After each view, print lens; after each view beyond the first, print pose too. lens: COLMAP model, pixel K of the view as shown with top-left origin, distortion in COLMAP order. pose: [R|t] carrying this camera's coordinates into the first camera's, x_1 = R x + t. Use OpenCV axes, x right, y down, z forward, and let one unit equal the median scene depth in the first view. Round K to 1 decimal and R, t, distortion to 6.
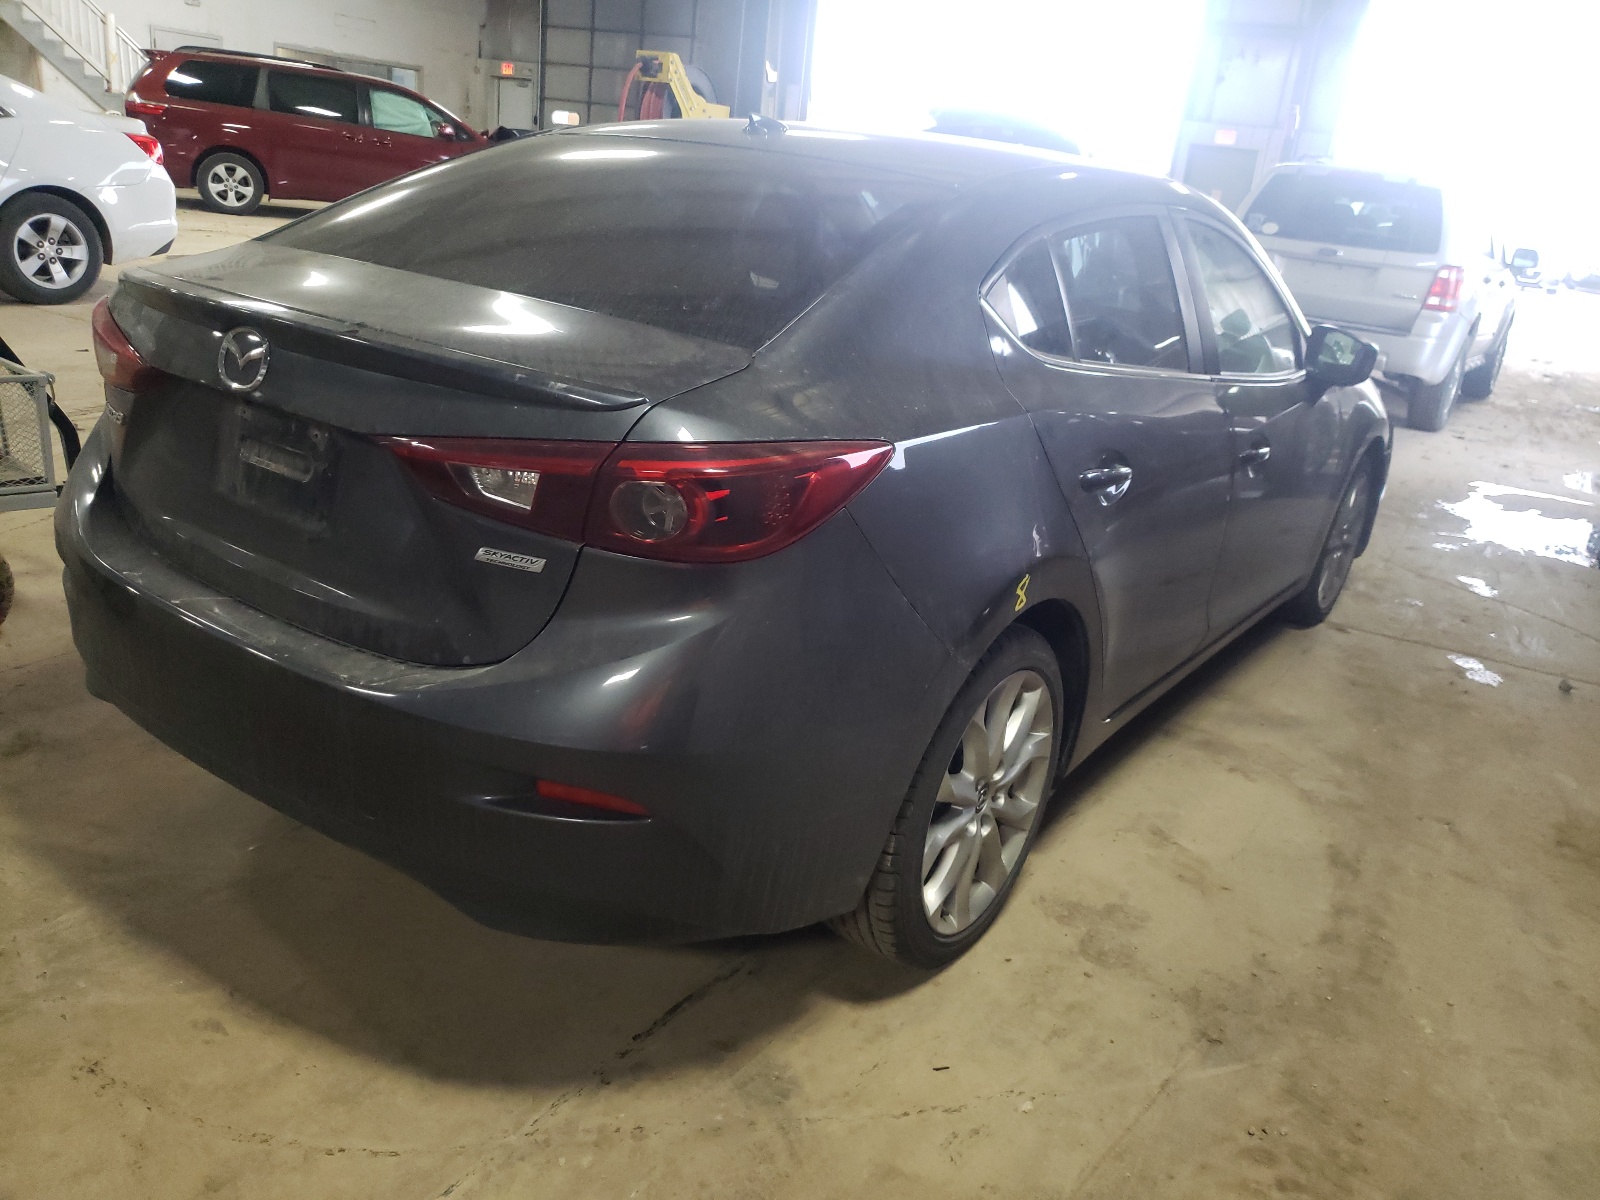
lens RADIAL K [[1264.0, 0, 800.0], [0, 1264.0, 600.0], [0, 0, 1]] dist [0.008388, 0.006681]
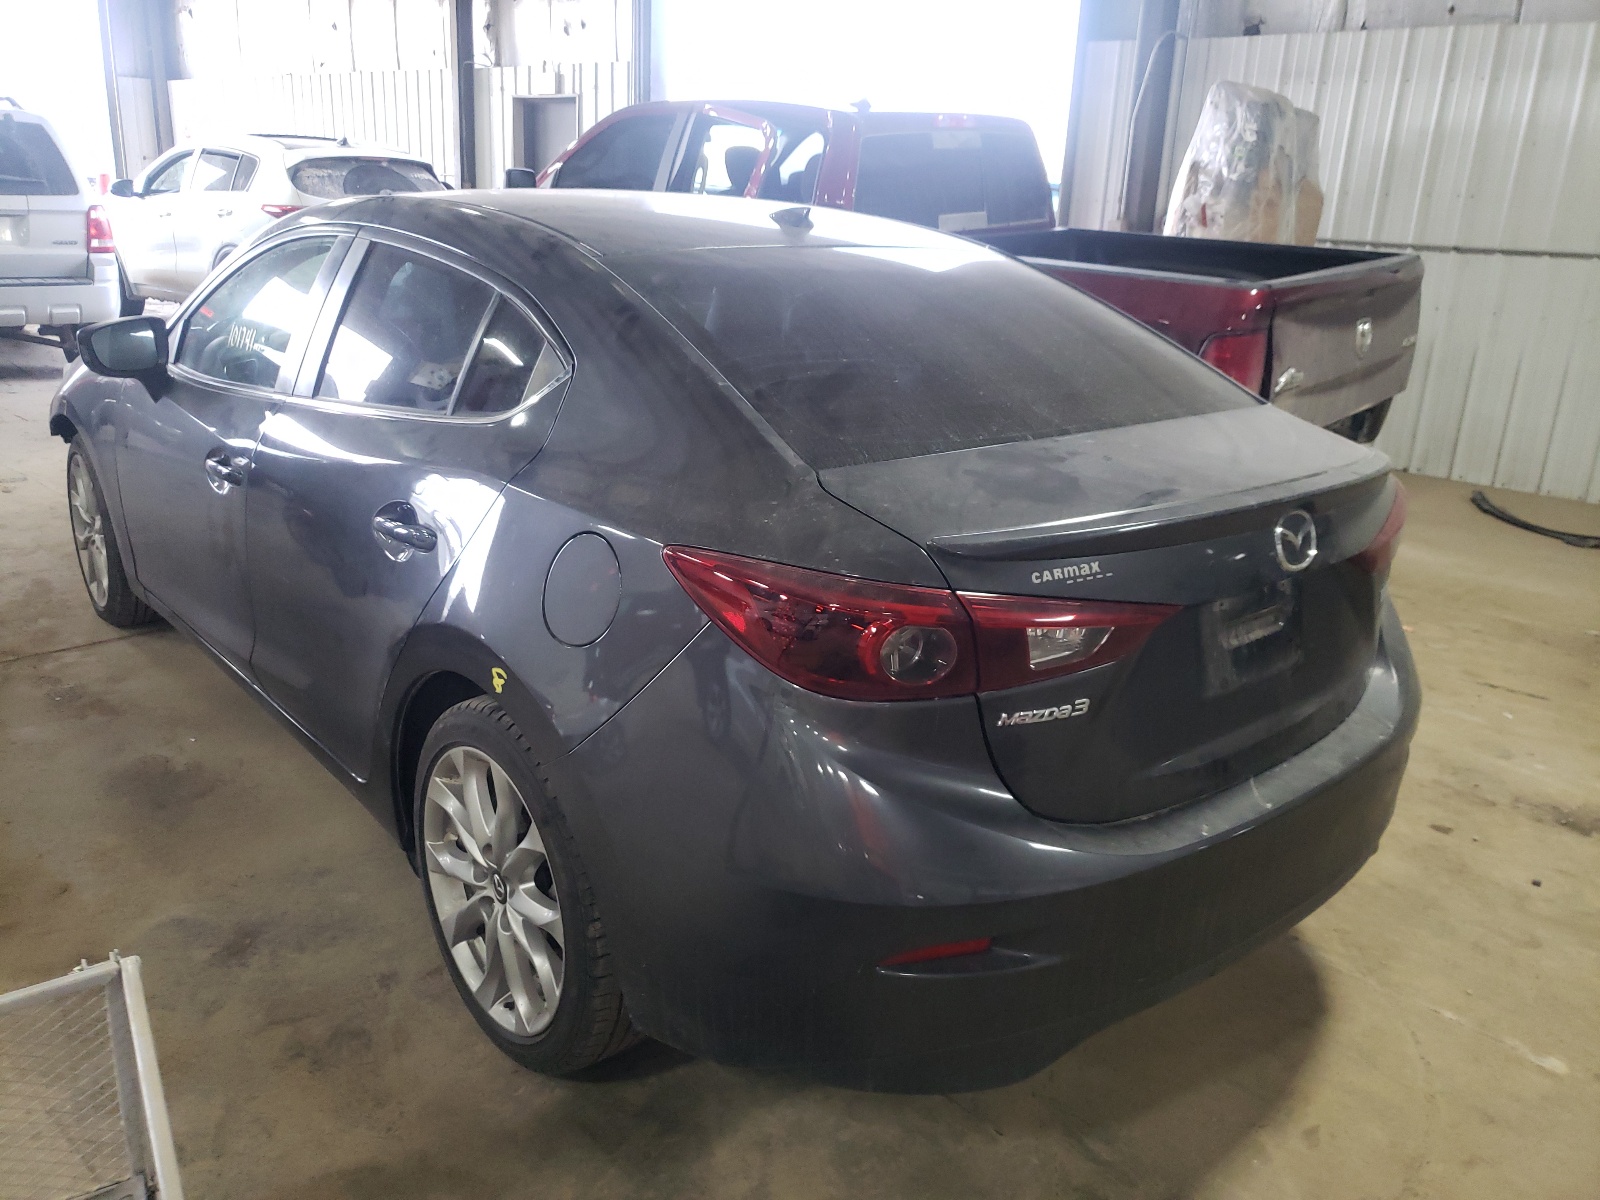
lens RADIAL K [[1264.0, 0, 800.0], [0, 1264.0, 600.0], [0, 0, 1]] dist [0.008388, 0.006681]
pose [[0.233468, -0.387839, 0.891669, -1.136246], [0.297074, 0.901616, 0.314382, -0.455008], [-0.925872, 0.191494, 0.325715, 0.813383]]
